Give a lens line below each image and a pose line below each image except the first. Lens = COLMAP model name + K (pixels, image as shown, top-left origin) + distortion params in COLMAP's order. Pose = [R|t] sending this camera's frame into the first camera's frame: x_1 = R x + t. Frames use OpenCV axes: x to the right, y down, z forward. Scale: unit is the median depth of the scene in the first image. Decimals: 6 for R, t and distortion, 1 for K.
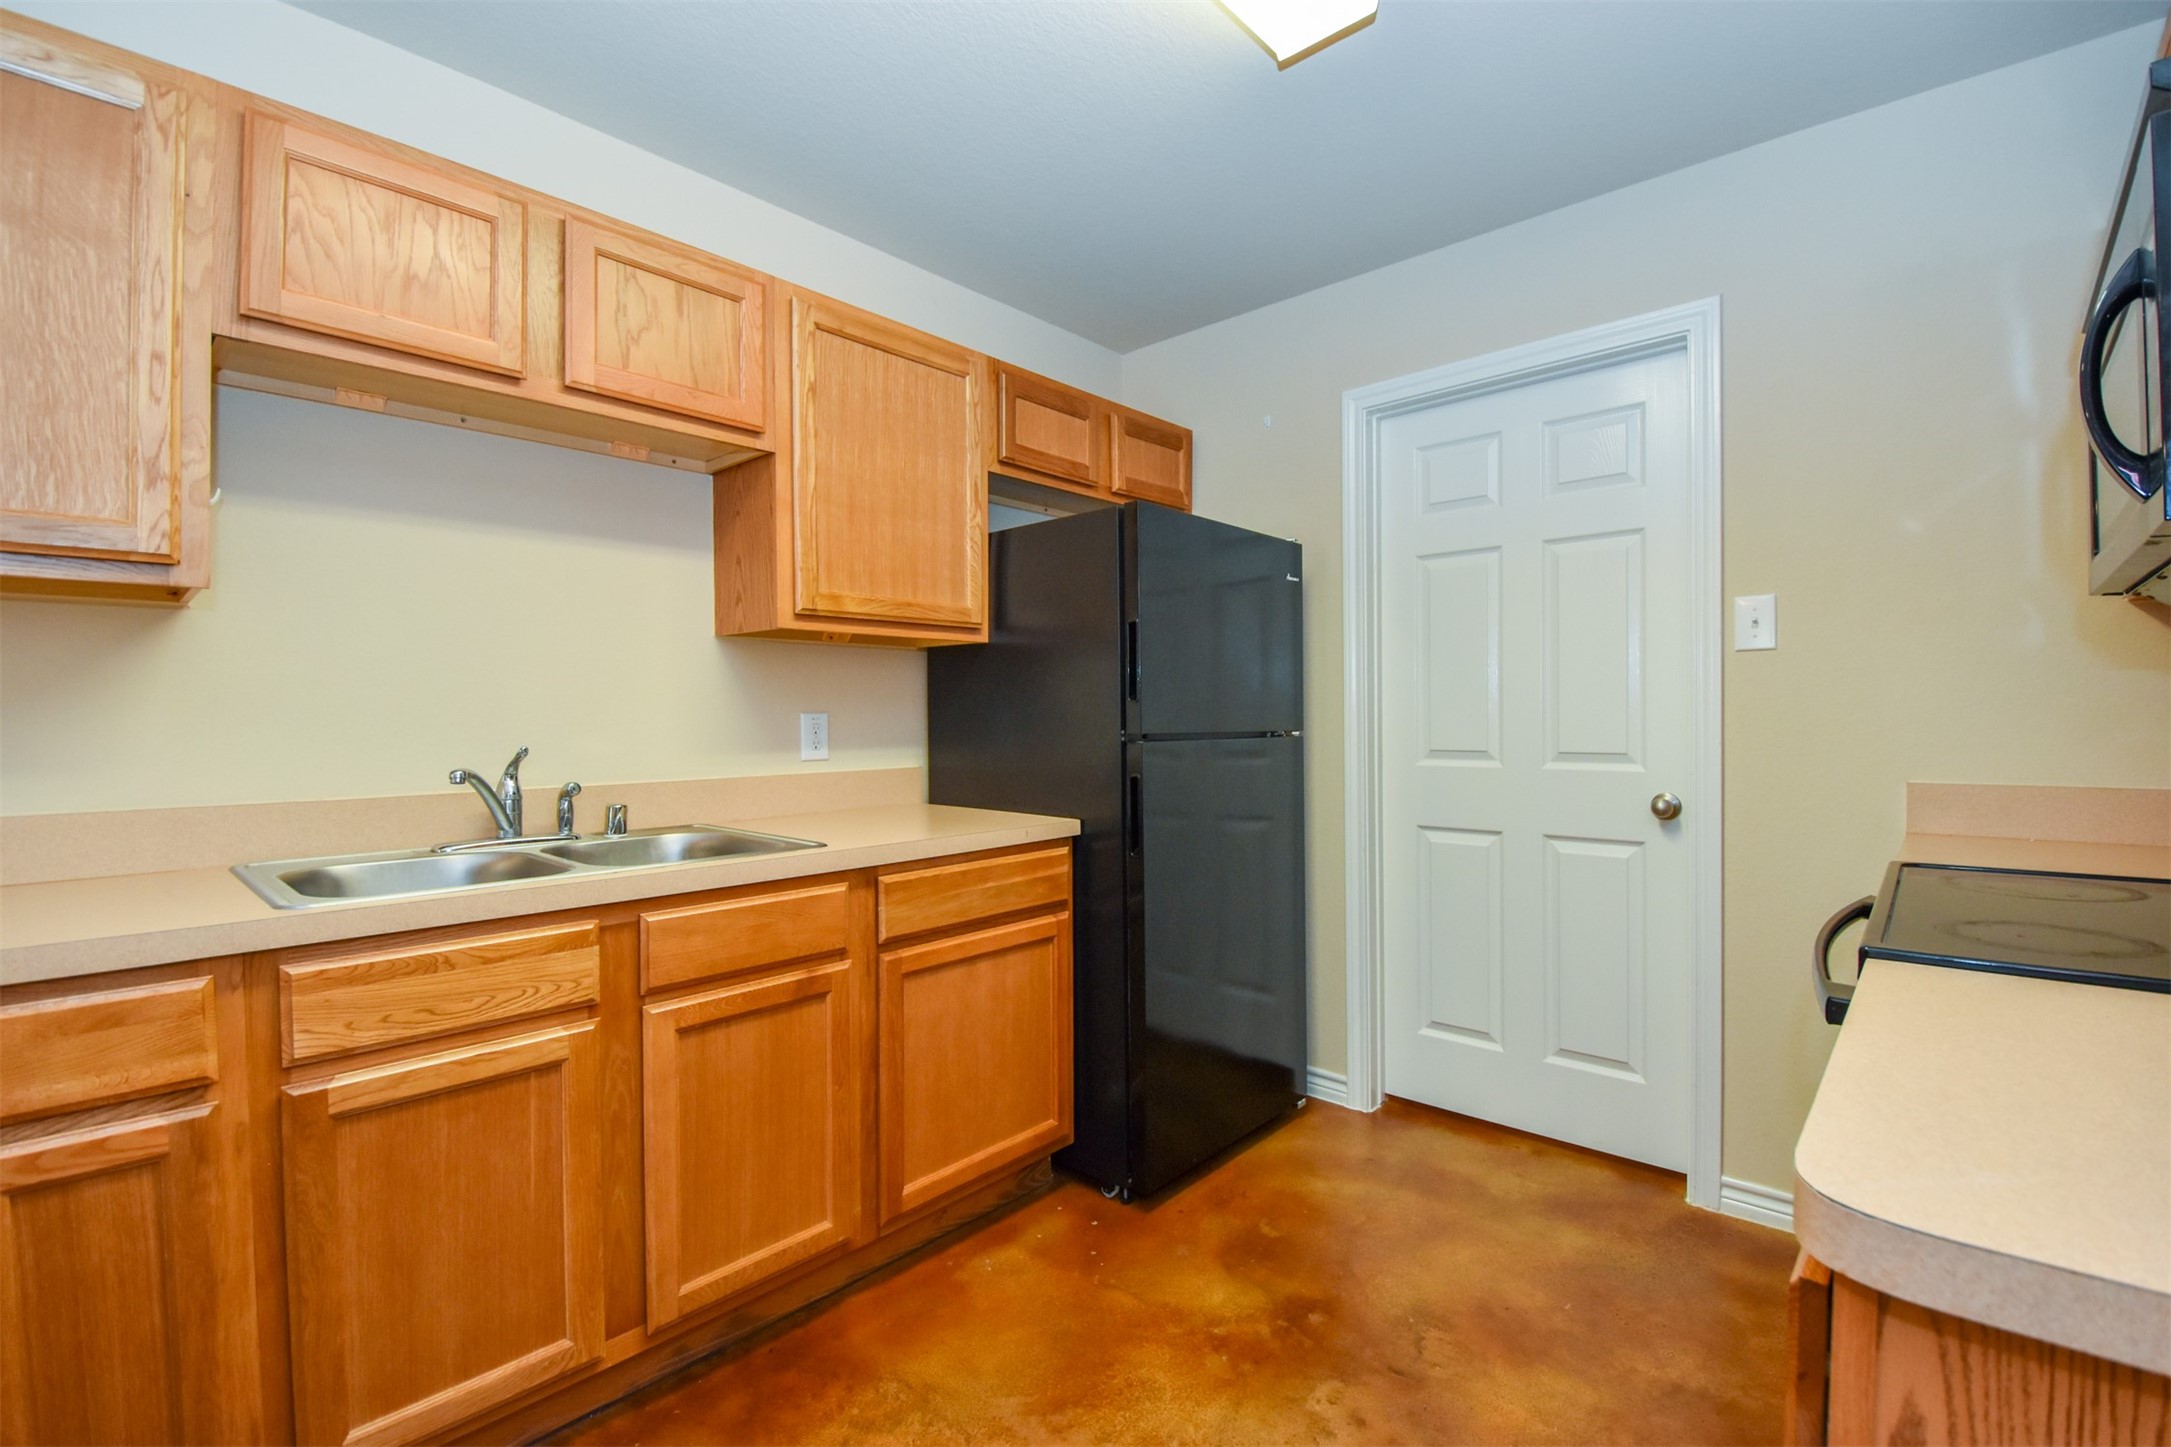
lens RADIAL K [[969.4, 0, 1085.5], [0, 969.4, 723.5], [0, 0, 1]] dist [0.001794, -0.013055]
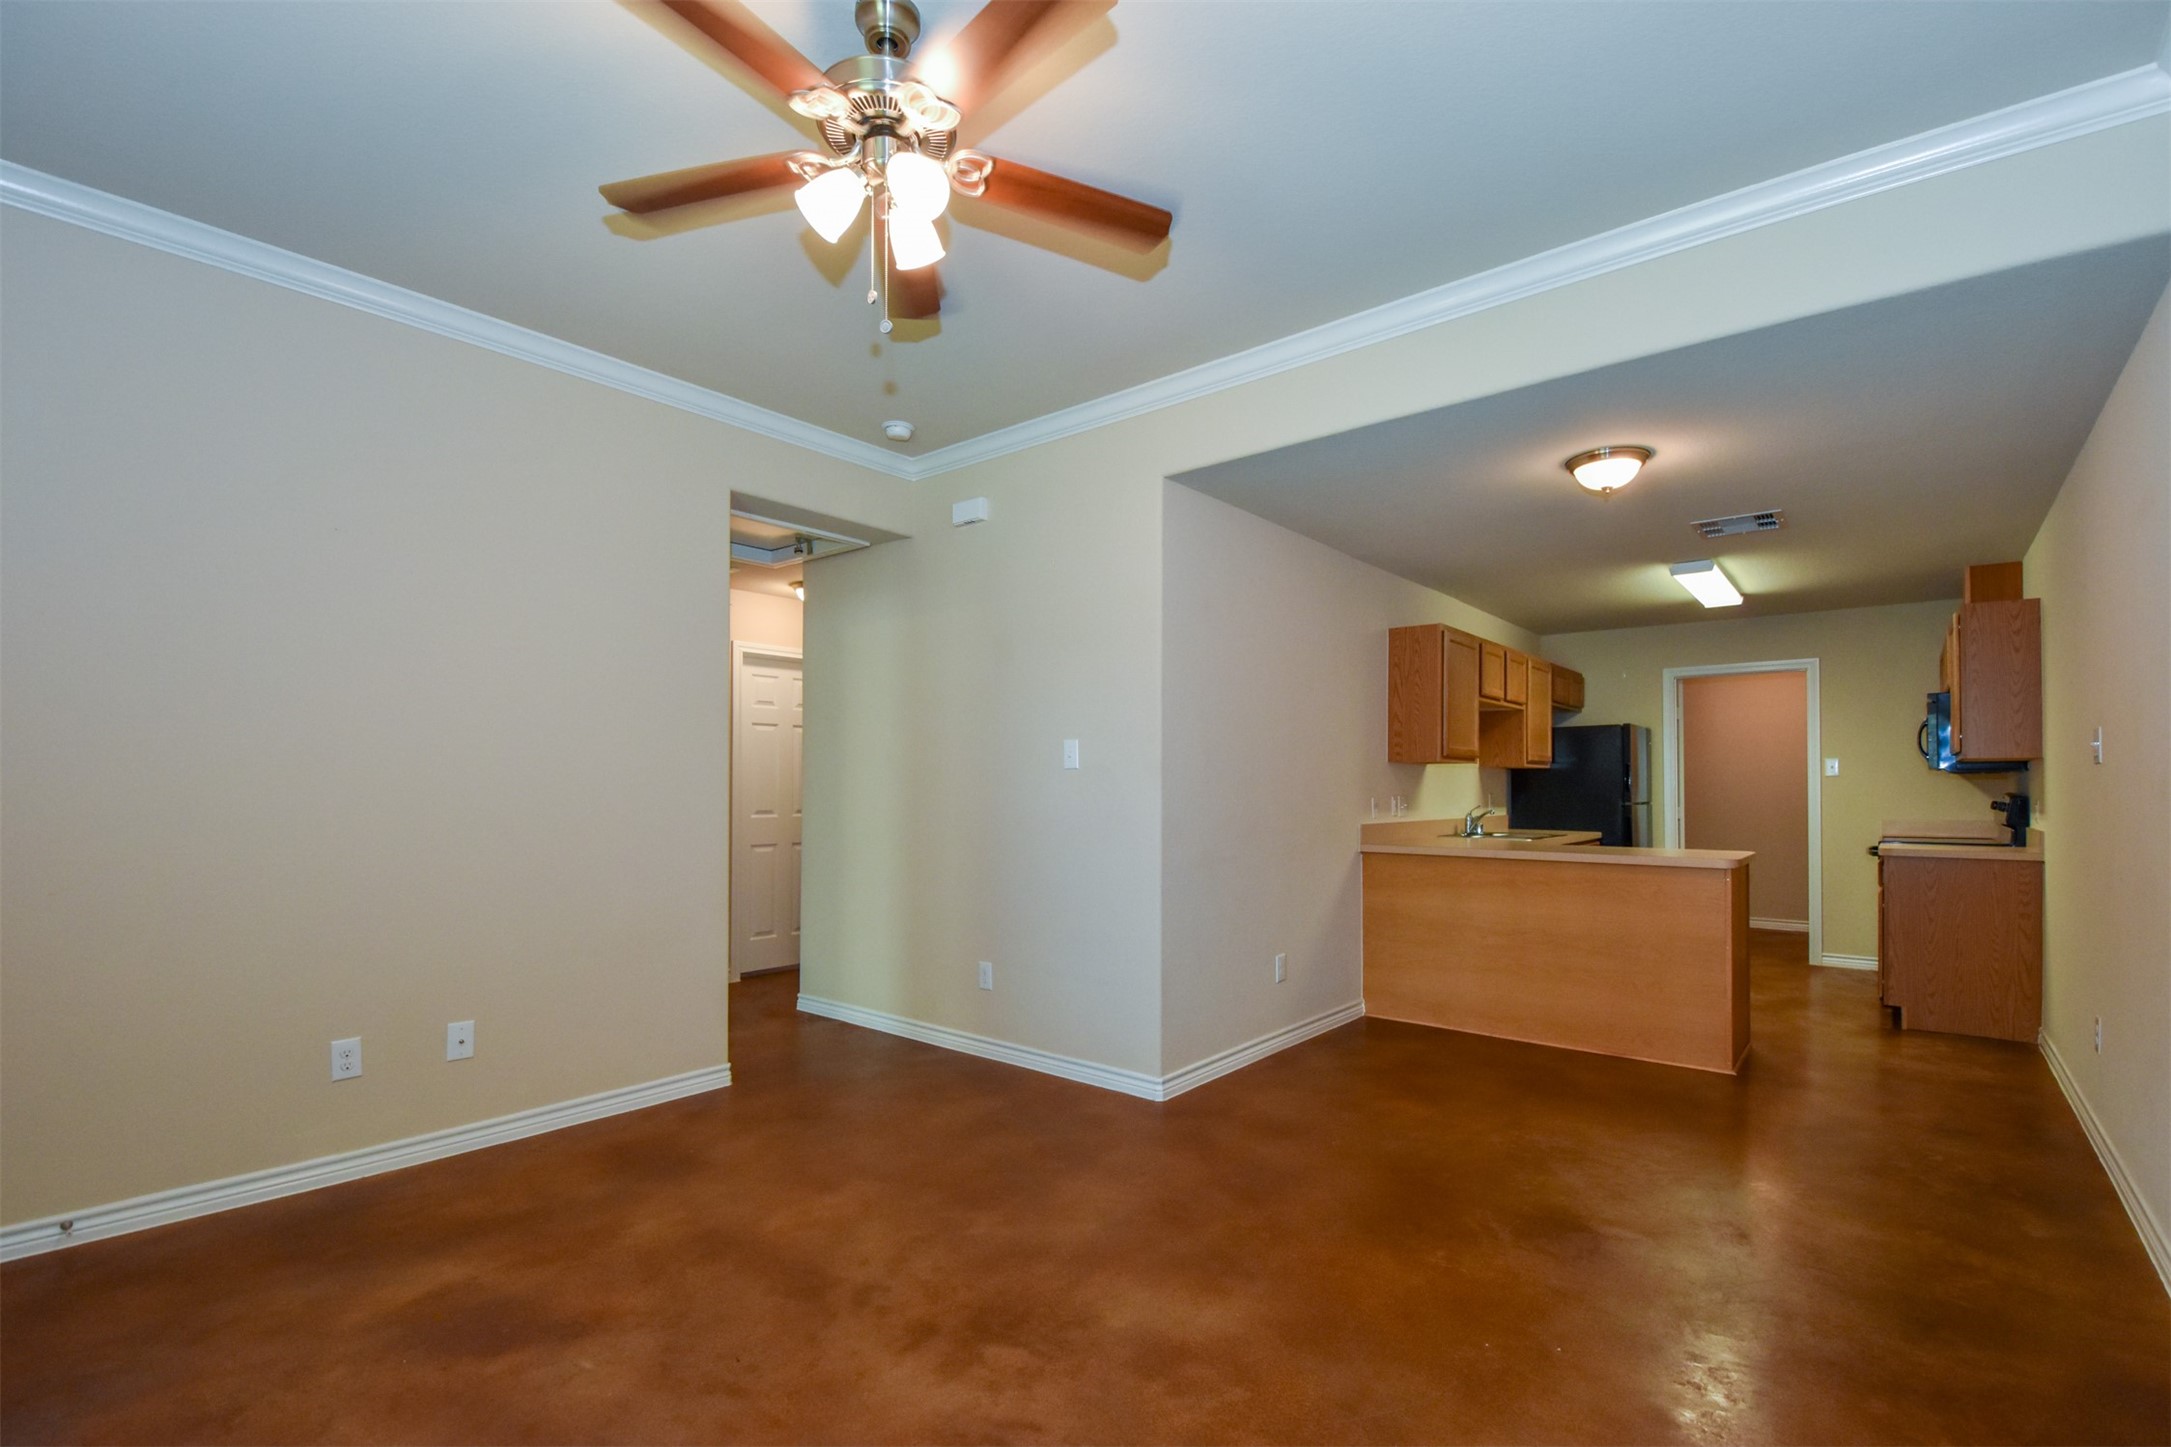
lens RADIAL K [[961.6, 0, 1086.7], [0, 961.6, 771.5], [0, 0, 1]] dist [0.000362, -0.014473]
pose [[0.999529, 0.008490, 0.029495, -1.622650], [-0.007764, 0.999666, -0.024649, 0.000789], [-0.029694, 0.024409, 0.999261, -1.806932]]
